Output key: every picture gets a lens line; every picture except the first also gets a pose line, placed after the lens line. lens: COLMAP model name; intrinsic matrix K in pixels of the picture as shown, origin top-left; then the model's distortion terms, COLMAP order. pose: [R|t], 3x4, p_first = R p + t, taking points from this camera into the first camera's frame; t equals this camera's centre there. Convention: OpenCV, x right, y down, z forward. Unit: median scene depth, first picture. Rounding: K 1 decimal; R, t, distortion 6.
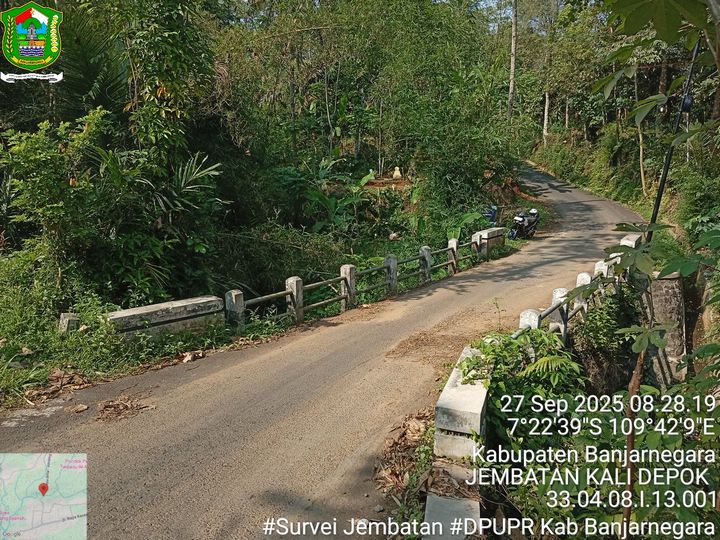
lens RADIAL K [[549.8, 0, 360.0], [0, 549.8, 270.0], [0, 0, 1]] dist [0.109330, -0.222566]
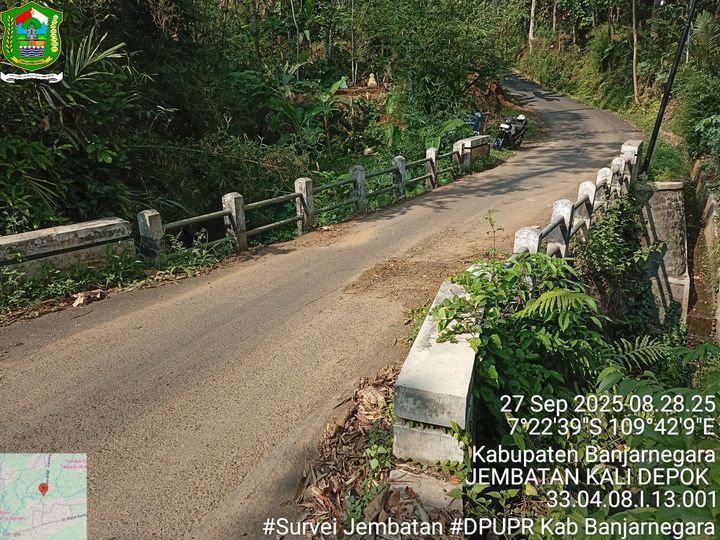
lens RADIAL K [[549.8, 0, 360.0], [0, 549.8, 270.0], [0, 0, 1]] dist [0.109330, -0.222566]
pose [[0.999184, -0.022836, 0.033325, 0.023790], [0.017912, 0.989816, 0.141220, 0.008563], [-0.036210, -0.140507, 0.989417, 0.120987]]
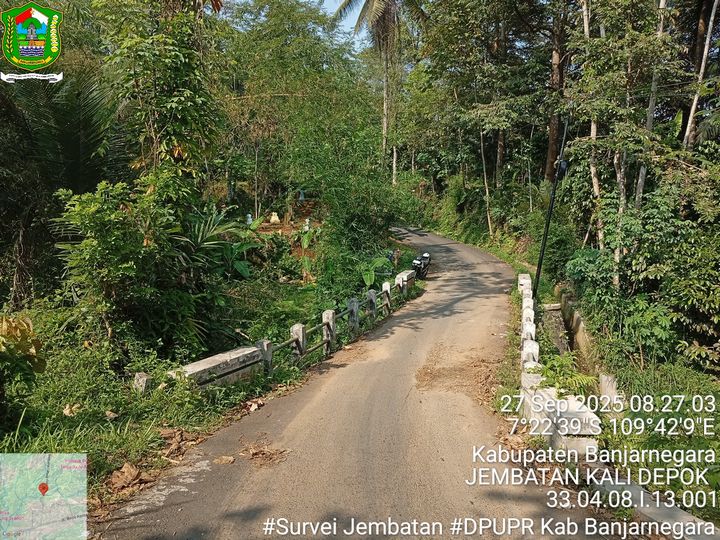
lens RADIAL K [[549.8, 0, 360.0], [0, 549.8, 270.0], [0, 0, 1]] dist [0.109330, -0.222566]
pose [[0.954928, -0.025453, 0.295744, -0.211203], [0.046926, 0.996733, -0.065737, -0.010695], [-0.293104, 0.076653, 0.953003, -0.041062]]
